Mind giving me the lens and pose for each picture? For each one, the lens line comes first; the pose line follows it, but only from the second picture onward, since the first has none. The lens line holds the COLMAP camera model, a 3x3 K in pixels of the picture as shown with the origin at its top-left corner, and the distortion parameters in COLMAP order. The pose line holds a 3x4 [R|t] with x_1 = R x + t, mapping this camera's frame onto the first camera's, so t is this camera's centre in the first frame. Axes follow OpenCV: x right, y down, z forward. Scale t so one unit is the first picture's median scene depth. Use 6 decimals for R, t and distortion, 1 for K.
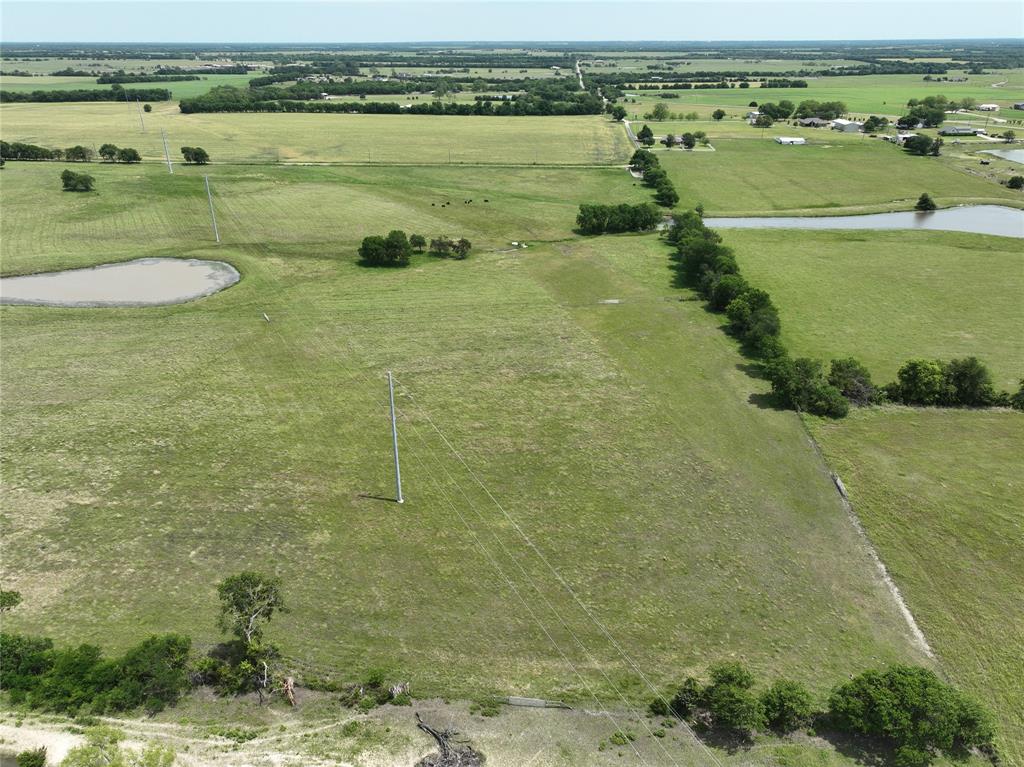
lens RADIAL K [[733.4, 0, 511.4], [0, 733.4, 384.8], [0, 0, 1]] dist [0.000545, 0.011239]
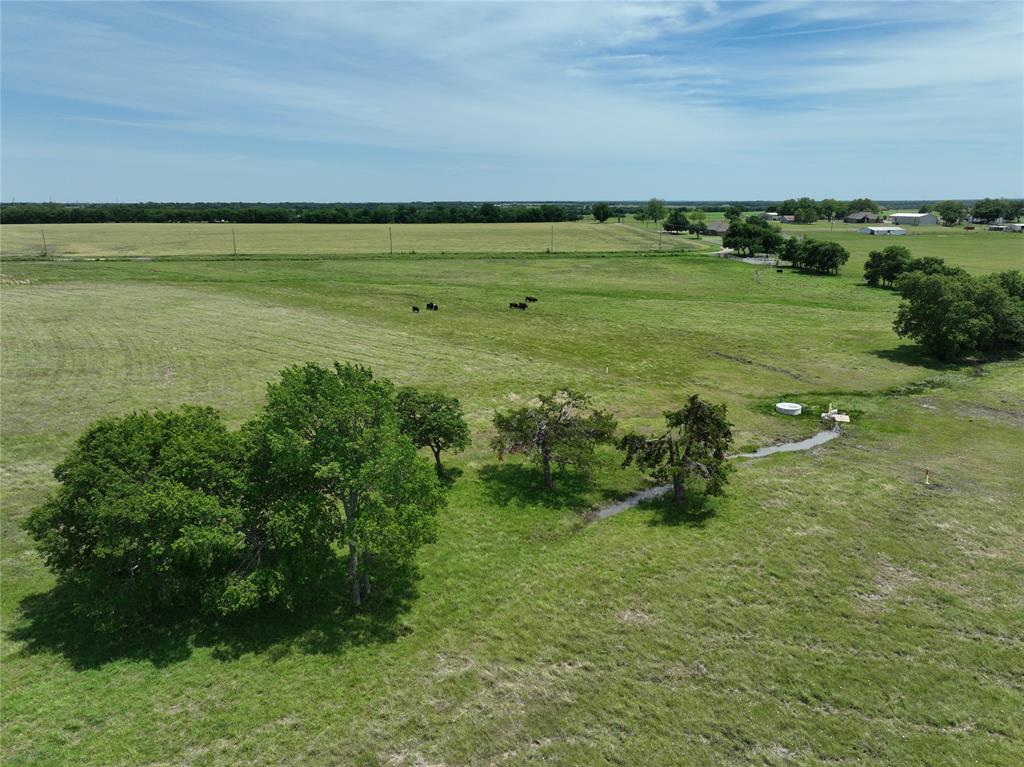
lens RADIAL K [[733.4, 0, 513.6], [0, 733.4, 382.9], [0, 0, 1]] dist [0.000545, 0.011239]
pose [[0.987441, -0.037133, 0.153561, -0.134240], [0.066913, 0.978800, -0.193582, -0.166478], [-0.143118, 0.201426, 0.968992, 0.805271]]
